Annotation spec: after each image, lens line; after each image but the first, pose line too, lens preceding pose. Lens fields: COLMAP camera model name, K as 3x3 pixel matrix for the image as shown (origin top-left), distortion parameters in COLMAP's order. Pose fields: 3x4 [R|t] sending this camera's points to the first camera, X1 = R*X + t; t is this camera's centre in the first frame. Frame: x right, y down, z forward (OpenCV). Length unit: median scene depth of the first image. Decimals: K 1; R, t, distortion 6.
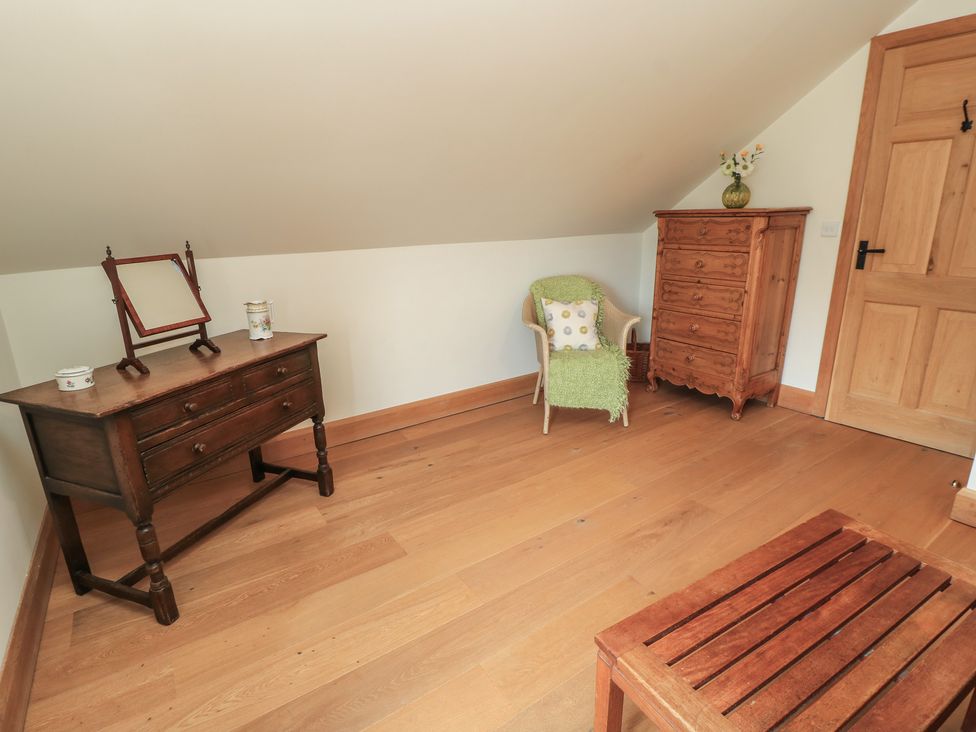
lens RADIAL K [[517.4, 0, 484.2], [0, 517.4, 363.0], [0, 0, 1]] dist [0.002886, -0.000229]
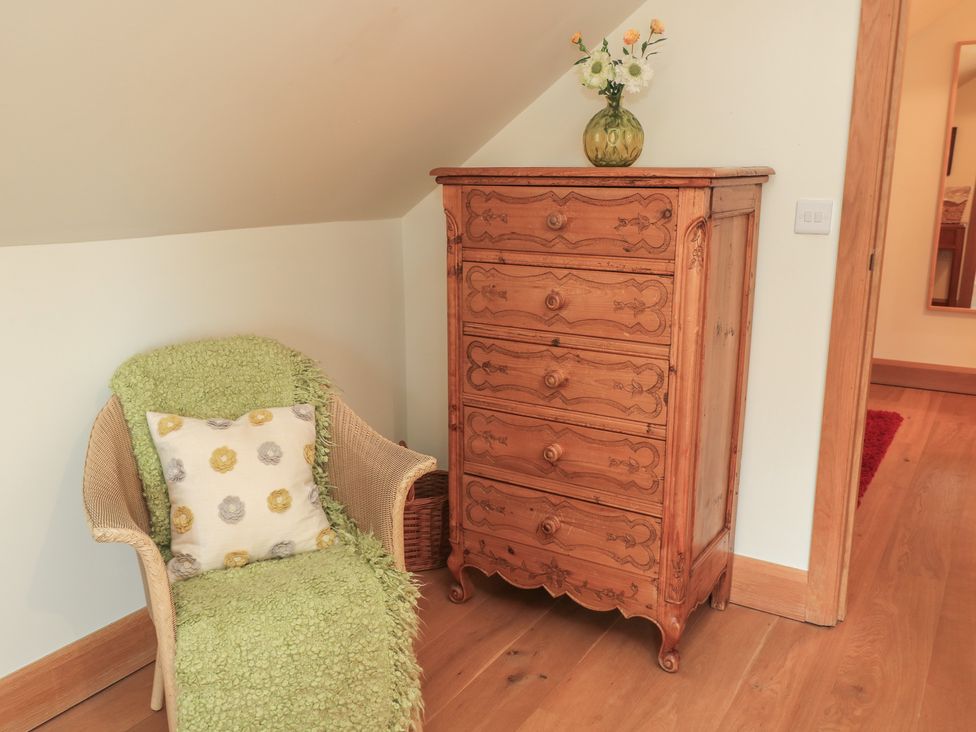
lens RADIAL K [[848.7, 0, 488.0], [0, 848.7, 366.0], [0, 0, 1]] dist [0.028608, 0.000154]
pose [[0.911286, -0.071280, 0.405558, 0.093818], [0.094249, 0.994864, -0.036921, -0.119047], [-0.400843, 0.071869, 0.913323, 0.412396]]
